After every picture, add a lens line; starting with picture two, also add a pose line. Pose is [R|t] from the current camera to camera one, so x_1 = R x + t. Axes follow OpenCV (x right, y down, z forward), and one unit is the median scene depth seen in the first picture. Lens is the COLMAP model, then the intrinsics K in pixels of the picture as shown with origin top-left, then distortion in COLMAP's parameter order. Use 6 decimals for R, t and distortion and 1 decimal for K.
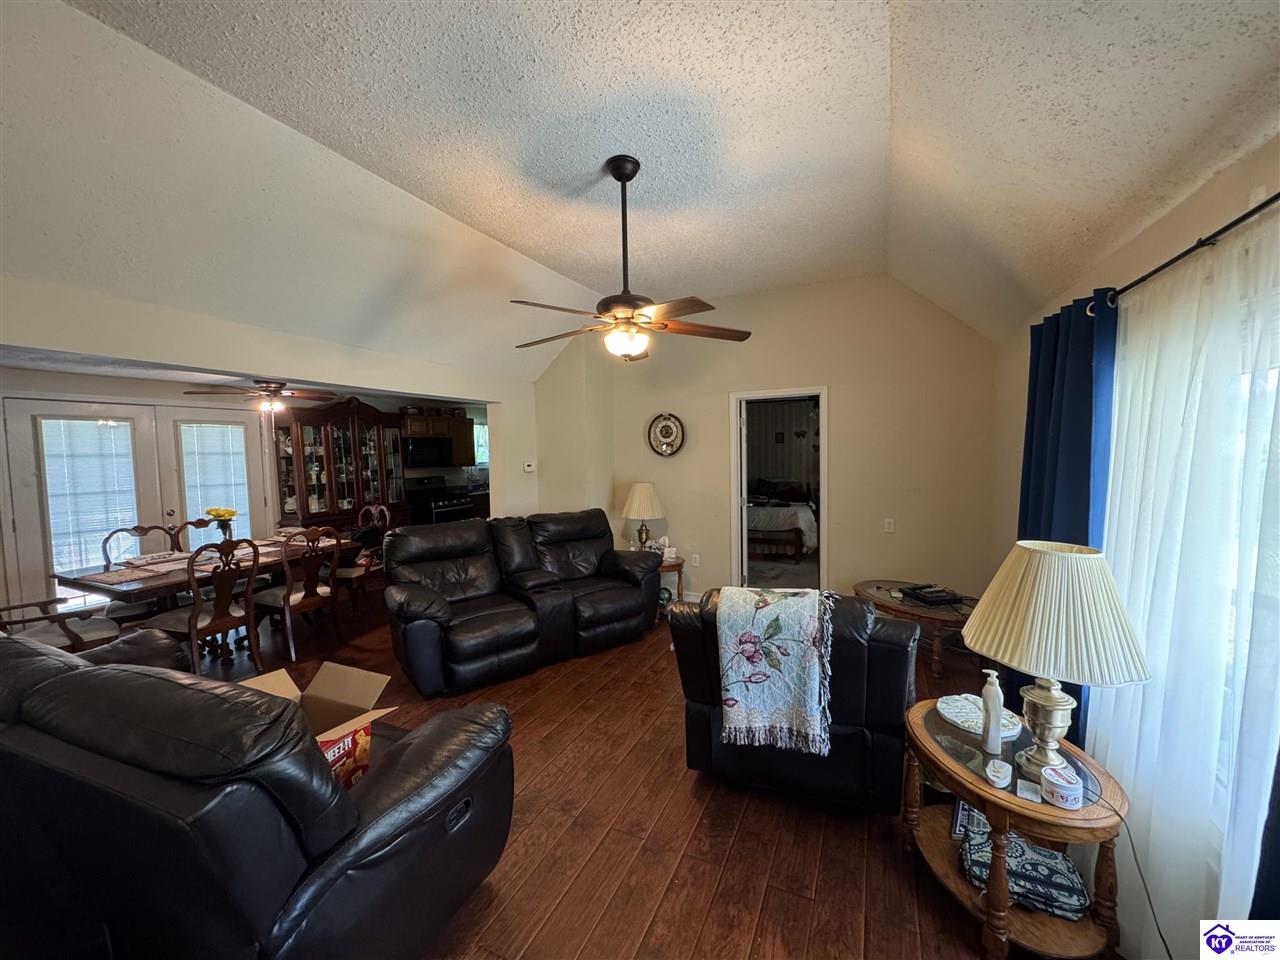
lens RADIAL K [[508.6, 0, 640.0], [0, 508.6, 480.0], [0, 0, 1]] dist [-0.002946, 0.000007]
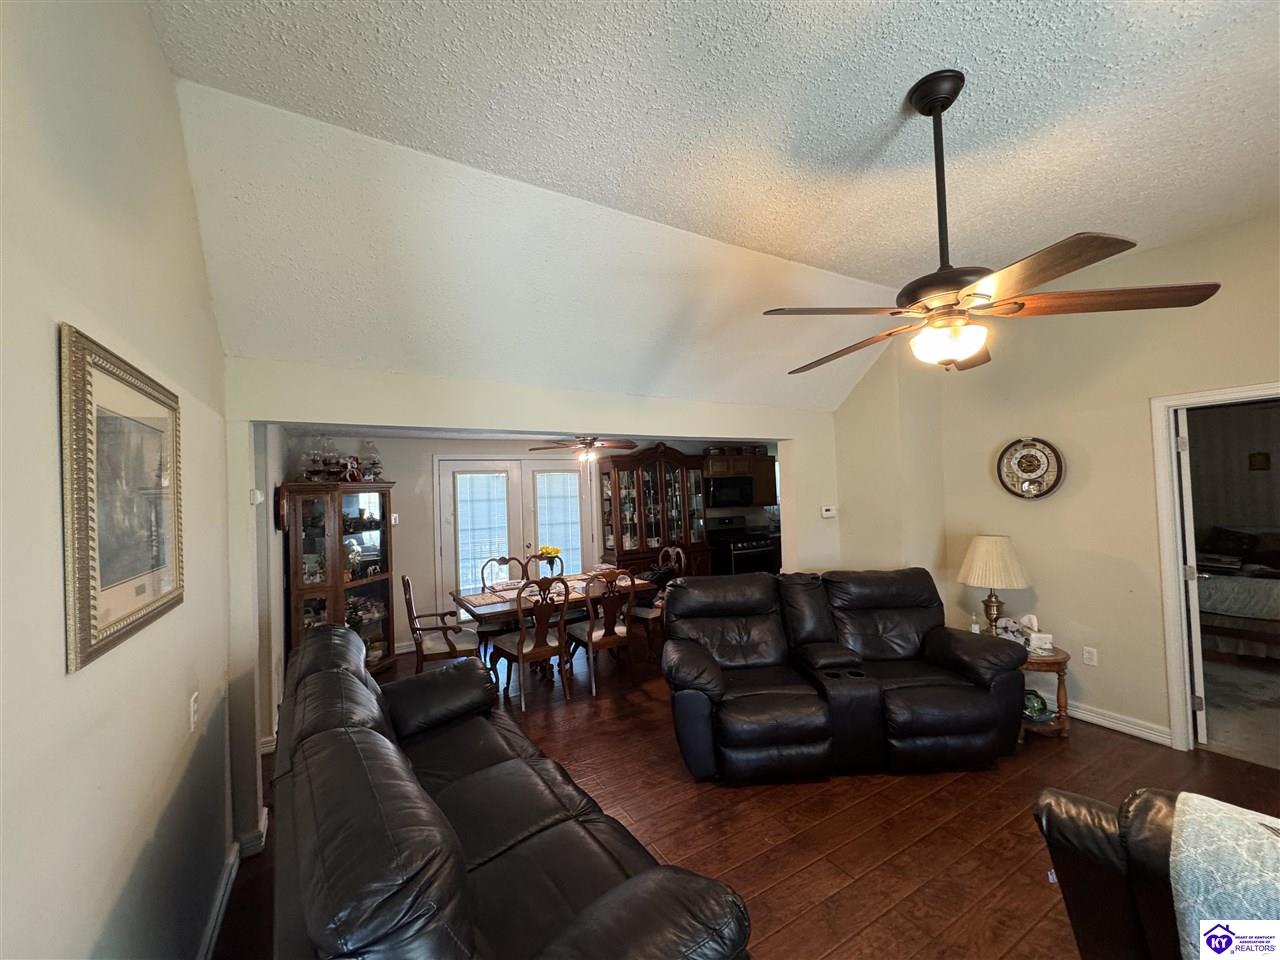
lens RADIAL K [[508.6, 0, 640.0], [0, 508.6, 480.0], [0, 0, 1]] dist [-0.002946, 0.000007]
pose [[0.822793, -0.022766, -0.567885, 0.009302], [-0.013612, 0.998121, -0.059735, -0.028256], [0.568178, 0.056879, 0.820937, 0.144767]]
